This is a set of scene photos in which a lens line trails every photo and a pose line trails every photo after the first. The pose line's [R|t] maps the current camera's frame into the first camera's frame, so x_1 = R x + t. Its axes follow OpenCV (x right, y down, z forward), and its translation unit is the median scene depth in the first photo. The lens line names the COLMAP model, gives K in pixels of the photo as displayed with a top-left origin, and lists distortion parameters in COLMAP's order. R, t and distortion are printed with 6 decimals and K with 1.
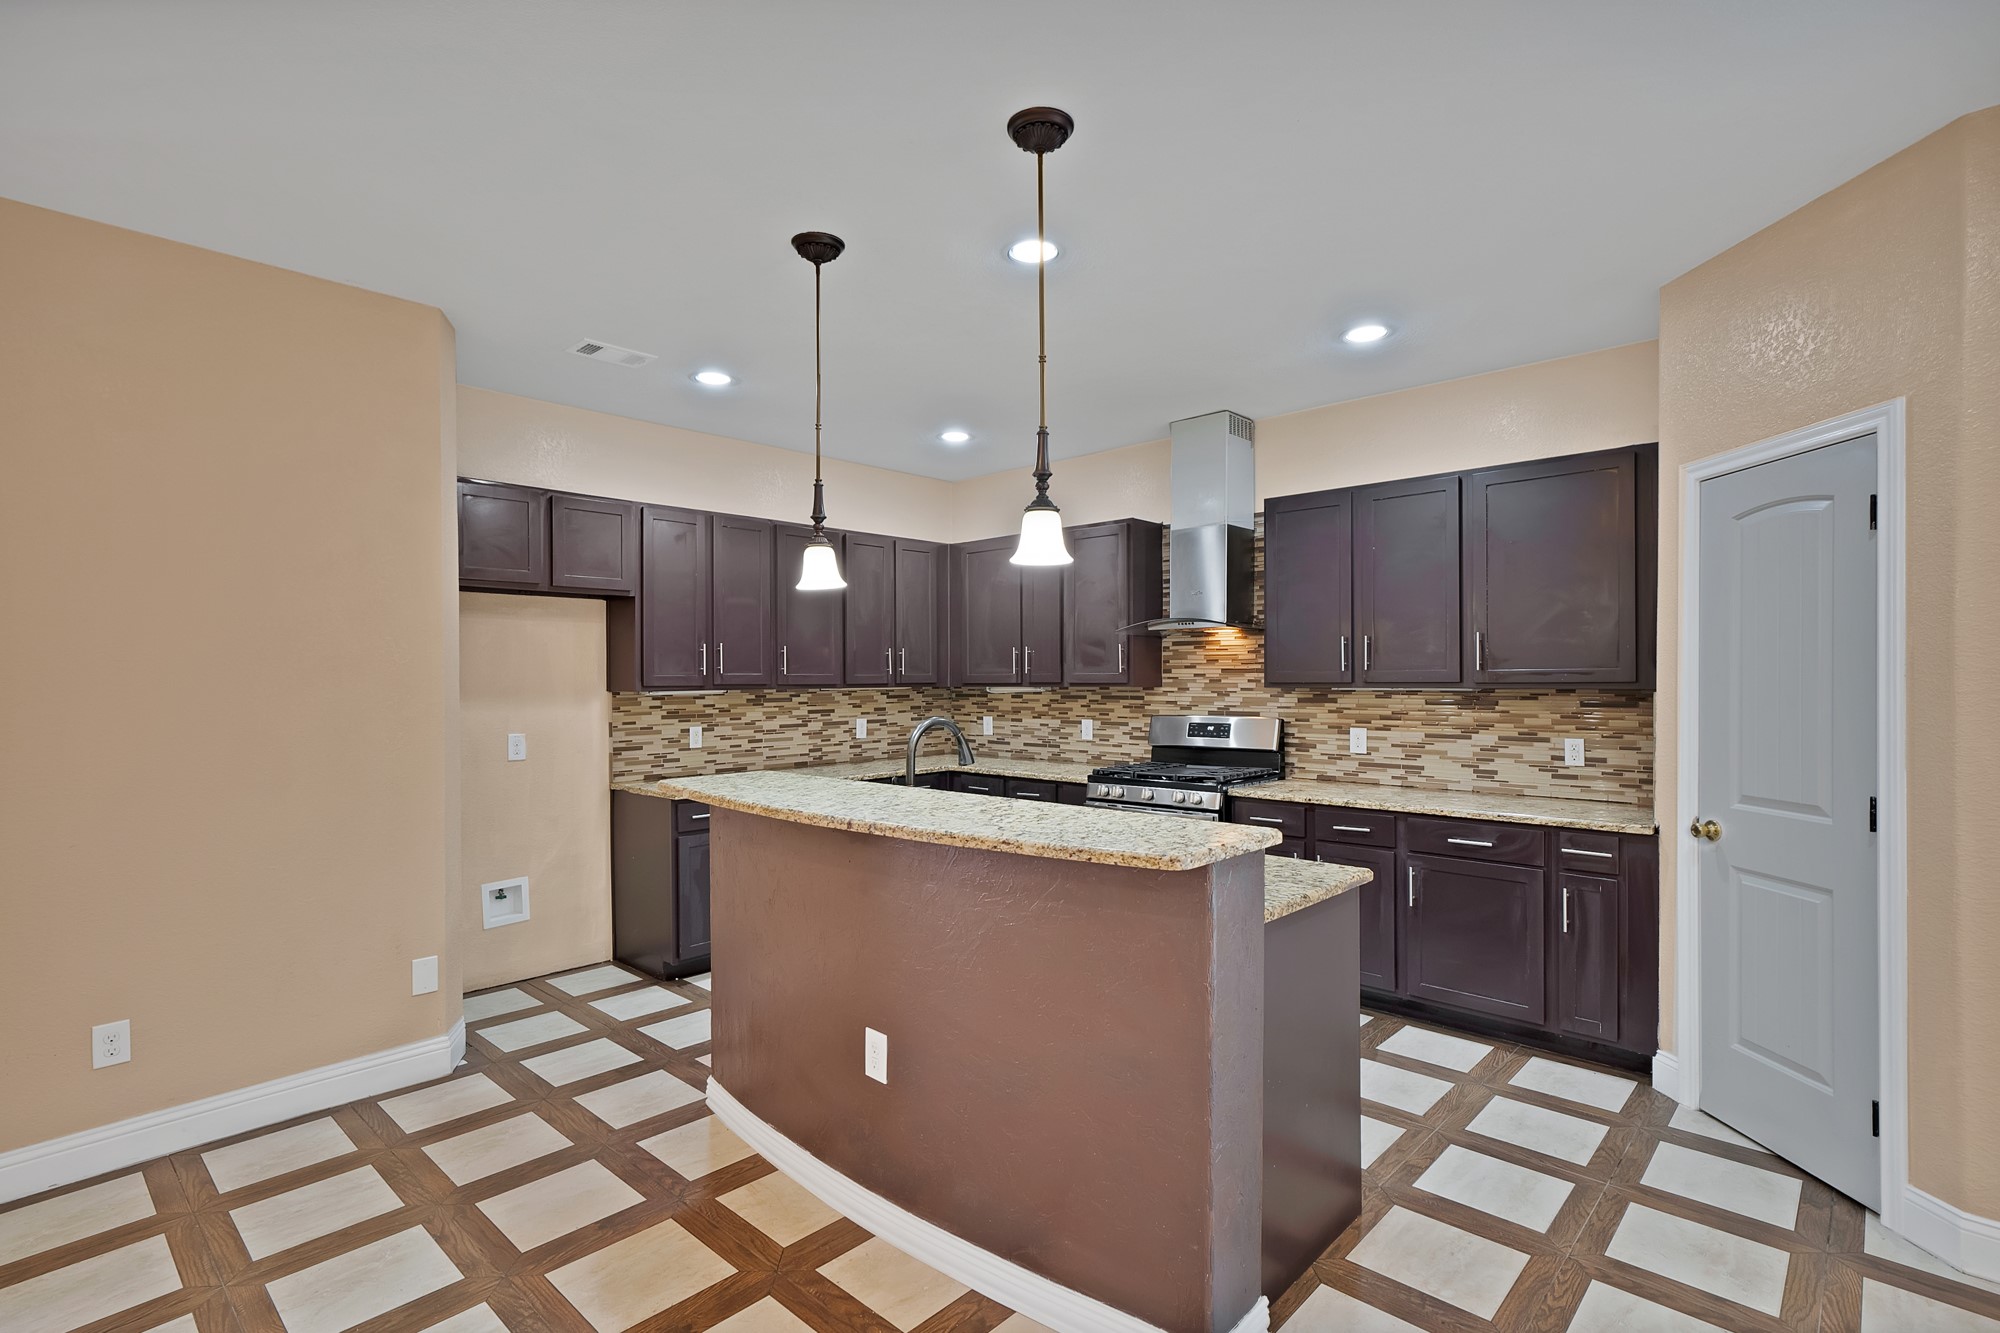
lens RADIAL K [[972.6, 0, 1010.8], [0, 972.6, 684.7], [0, 0, 1]] dist [0.019597, 0.000699]
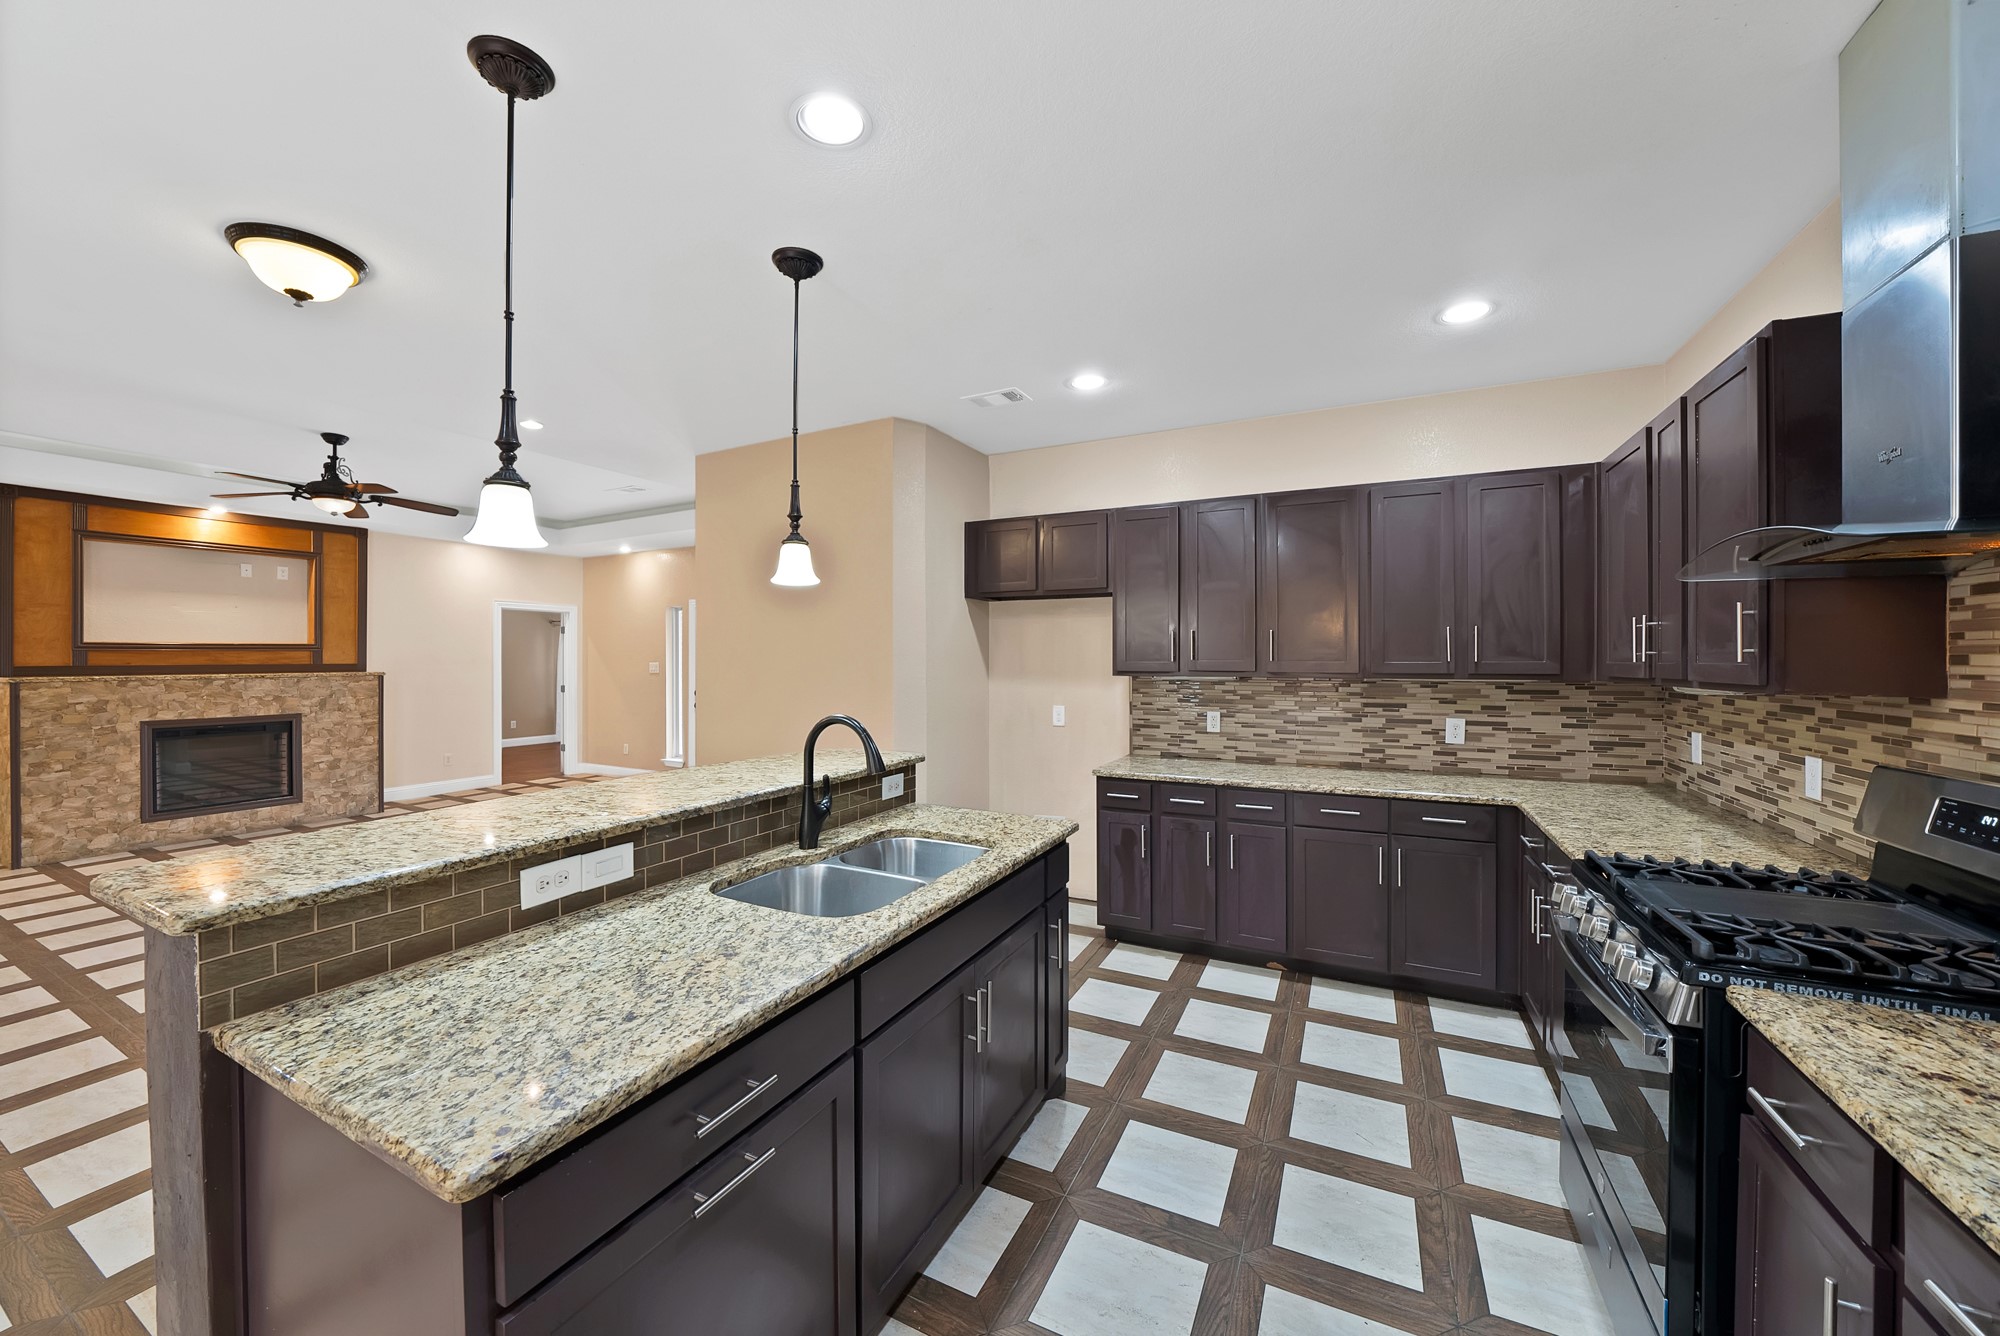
lens RADIAL K [[745.2, 0, 995.6], [0, 745.2, 655.7], [0, 0, 1]] dist [-0.023028, 0.003171]
pose [[0.248111, 0.001015, -0.968731, 0.379432], [-0.009368, 0.999955, -0.001352, -0.012421], [0.968686, 0.009410, 0.248109, 0.589125]]
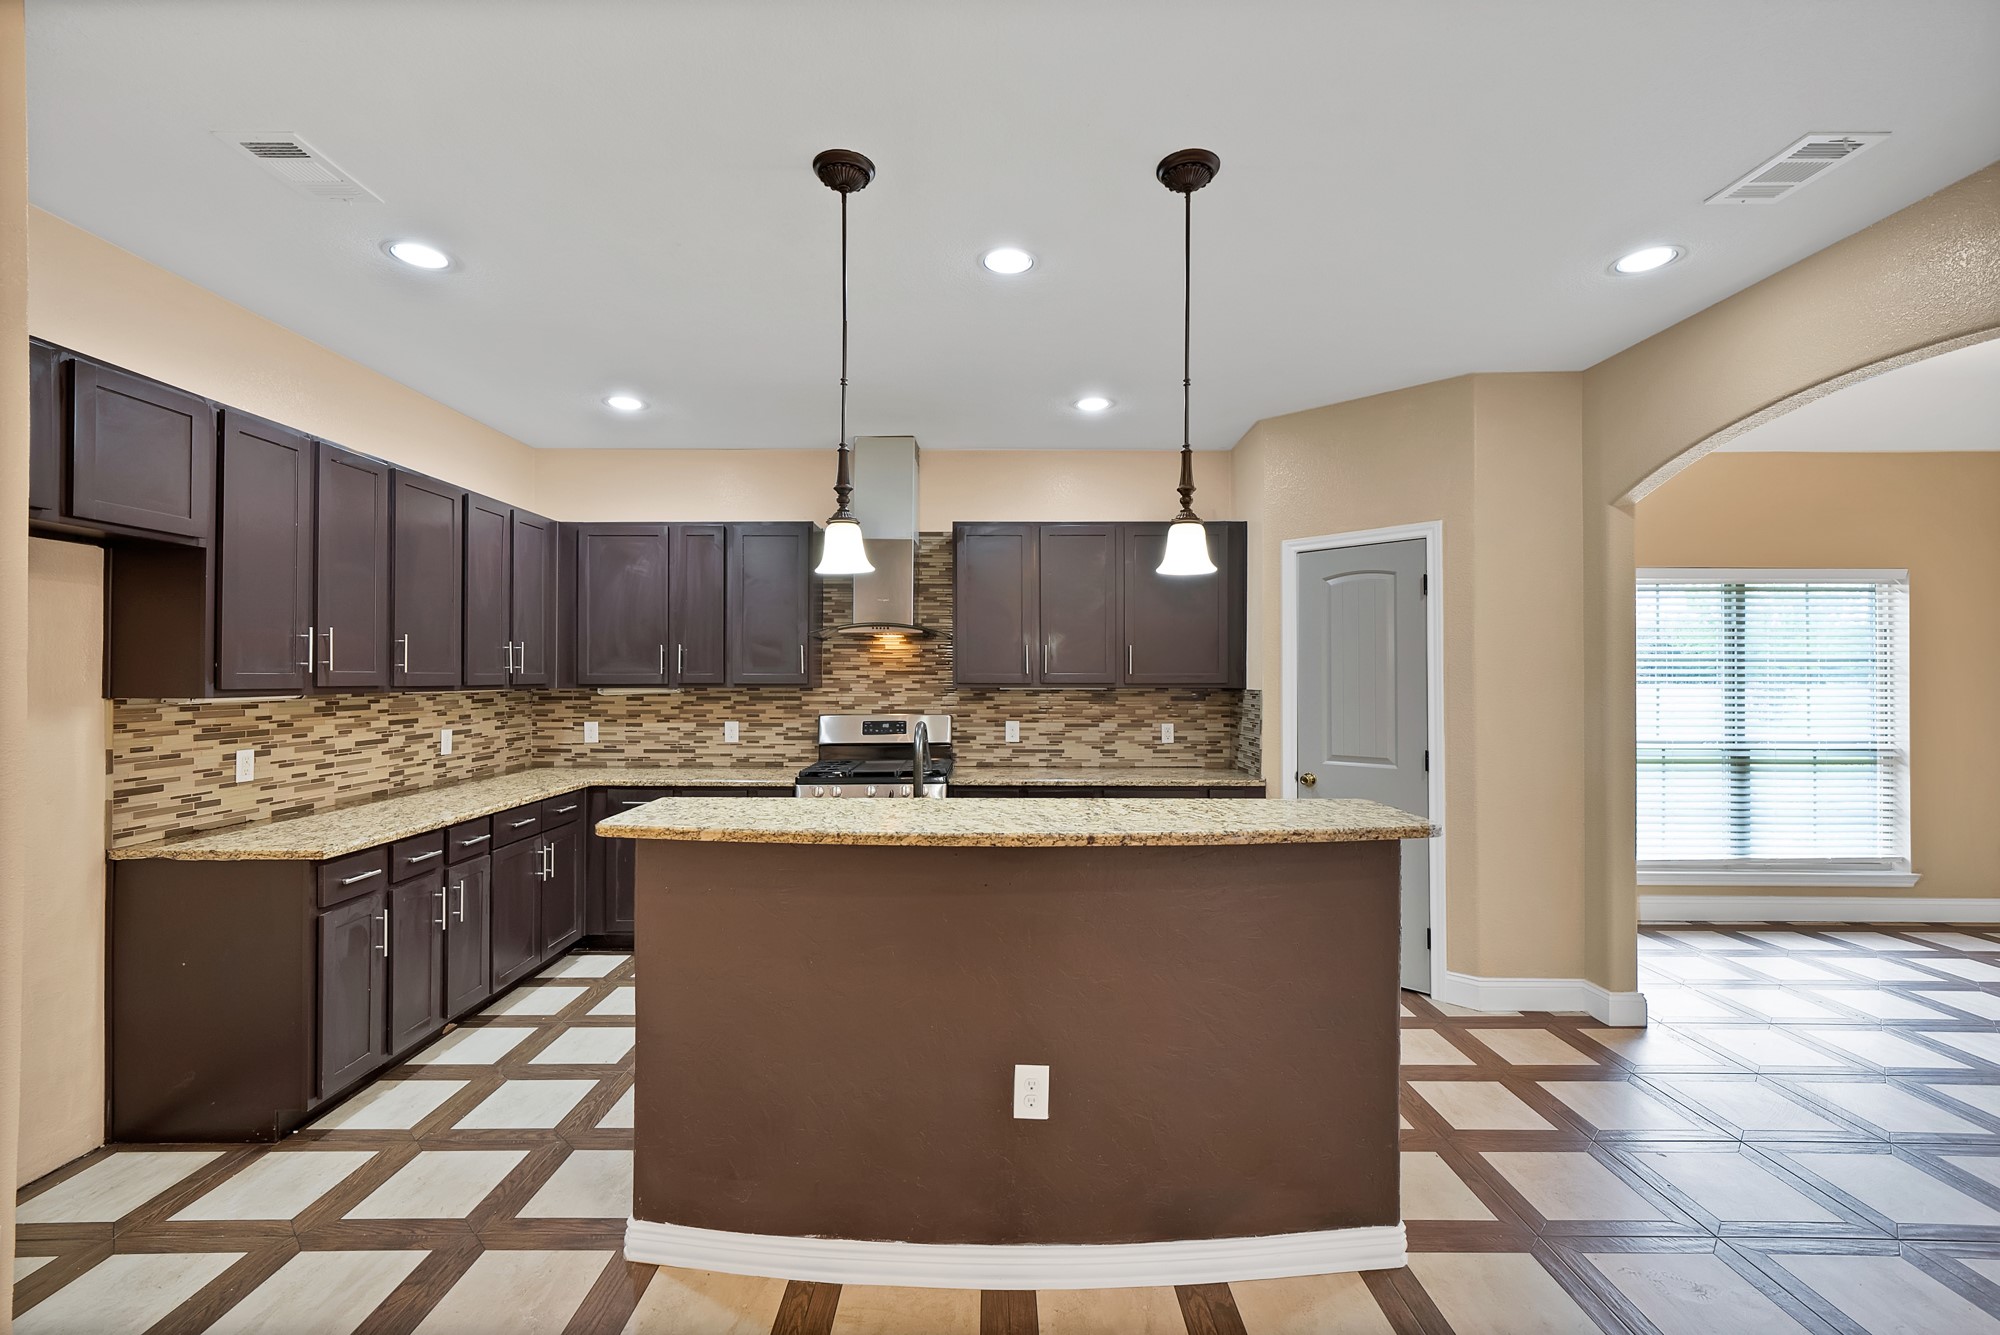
lens RADIAL K [[864.0, 0, 1020.5], [0, 864.0, 672.5], [0, 0, 1]] dist [0.006708, 0.000005]
pose [[0.726248, 0.008259, 0.687383, -0.349930], [0.001646, 0.999904, -0.013754, -0.000788], [-0.687430, 0.011121, 0.726165, 0.206044]]
